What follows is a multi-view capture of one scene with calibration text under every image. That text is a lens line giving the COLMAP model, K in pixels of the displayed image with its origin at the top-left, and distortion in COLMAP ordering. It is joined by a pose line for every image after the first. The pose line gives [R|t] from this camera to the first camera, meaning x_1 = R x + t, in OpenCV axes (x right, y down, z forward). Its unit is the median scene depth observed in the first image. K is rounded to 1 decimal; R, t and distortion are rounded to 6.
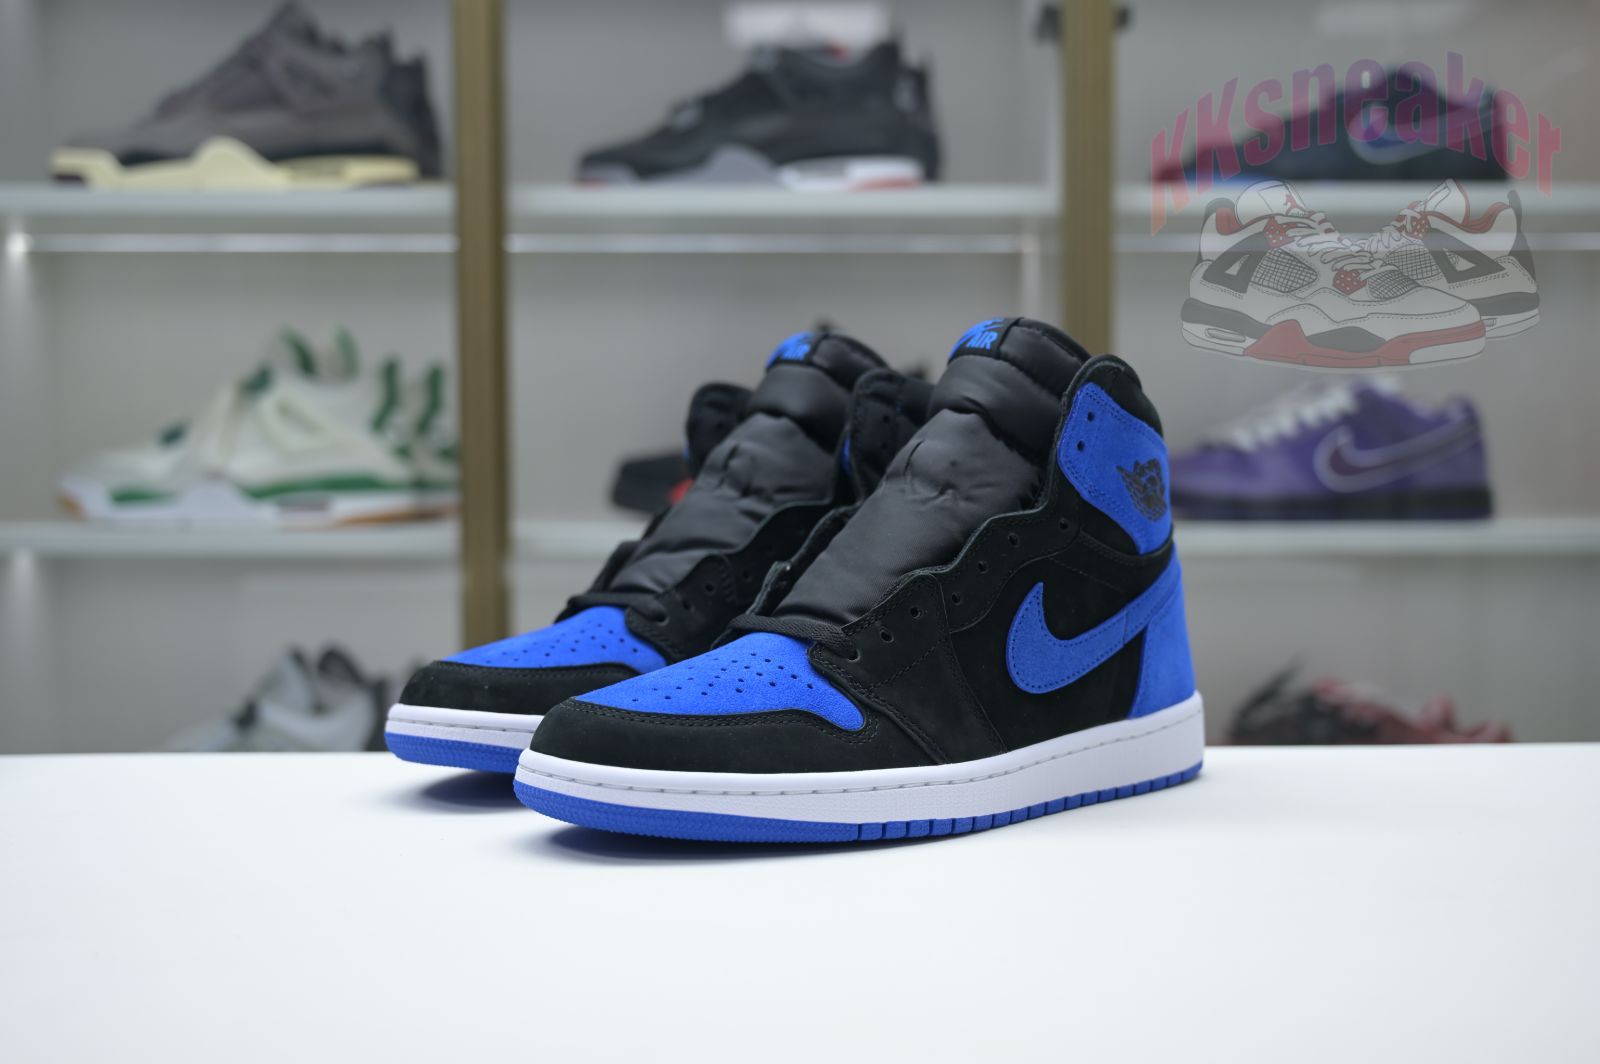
lens RADIAL K [[2043.1, 0, 801.5], [0, 2043.1, 544.0], [0, 0, 1]] dist [0.028041, 0.000000]
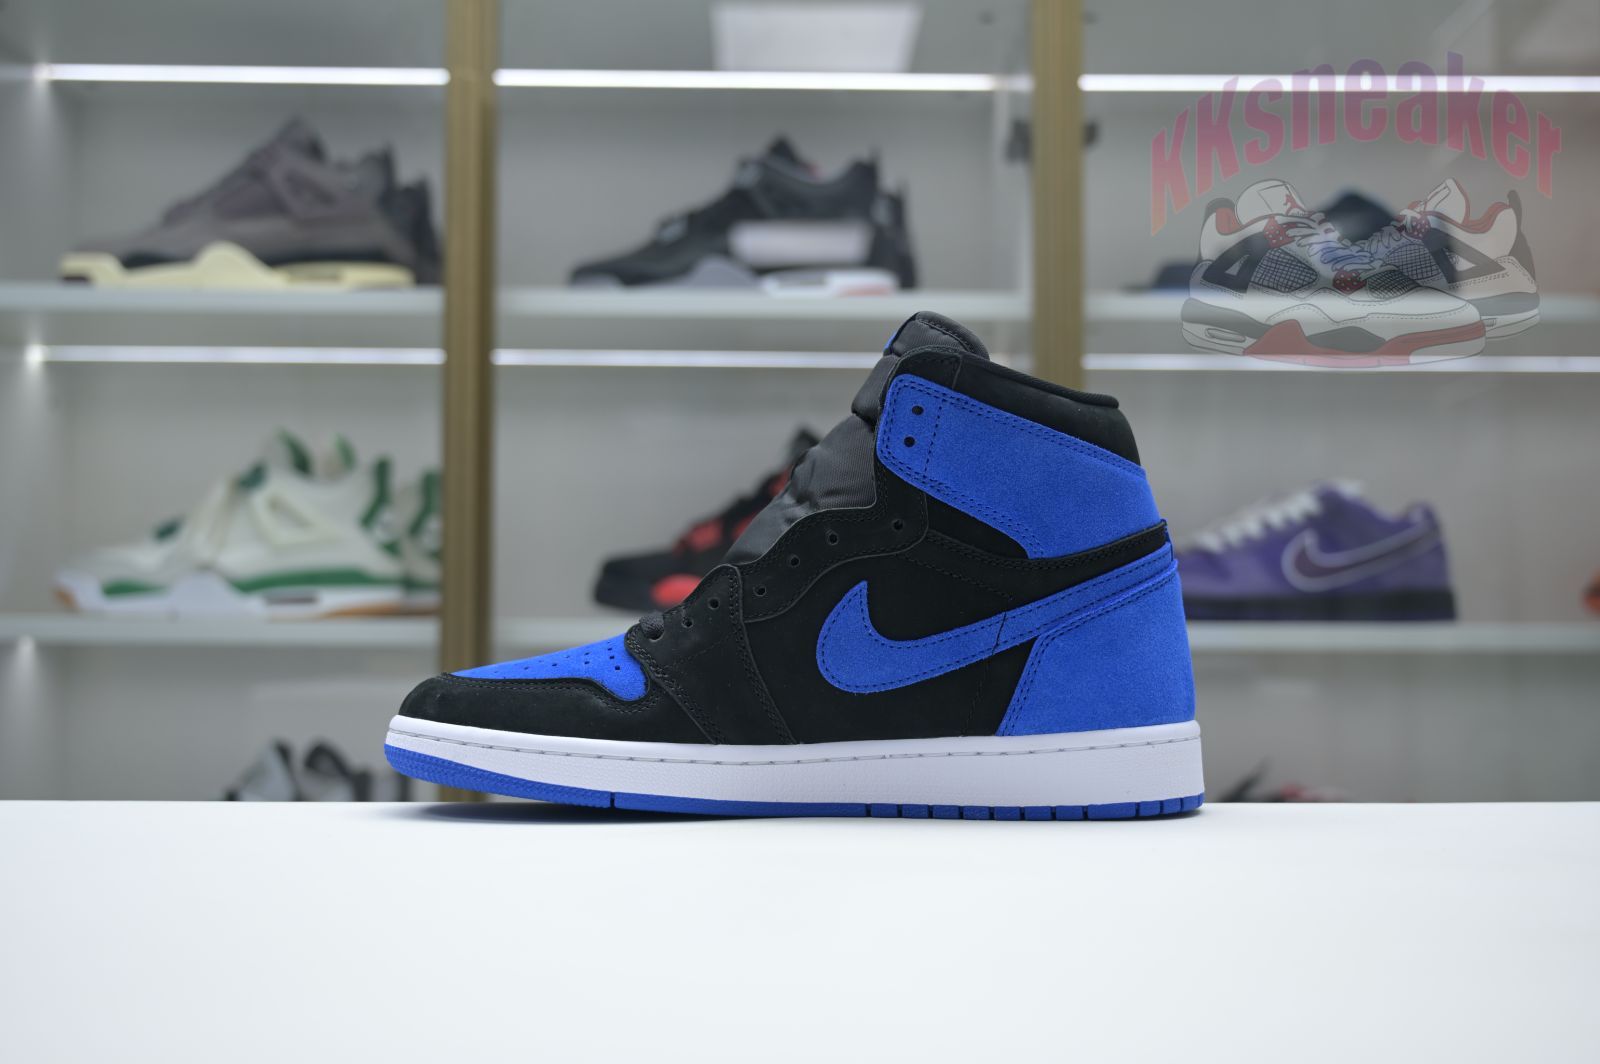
lens RADIAL K [[1703.2, 0, 804.9], [0, 1703.2, 544.4], [0, 0, 1]] dist [0.027057, 0.000000]
pose [[0.999970, 0.007489, -0.001756, 0.014234], [-0.007631, 0.994536, -0.104116, 0.041058], [0.000967, 0.104126, 0.994564, 0.150615]]
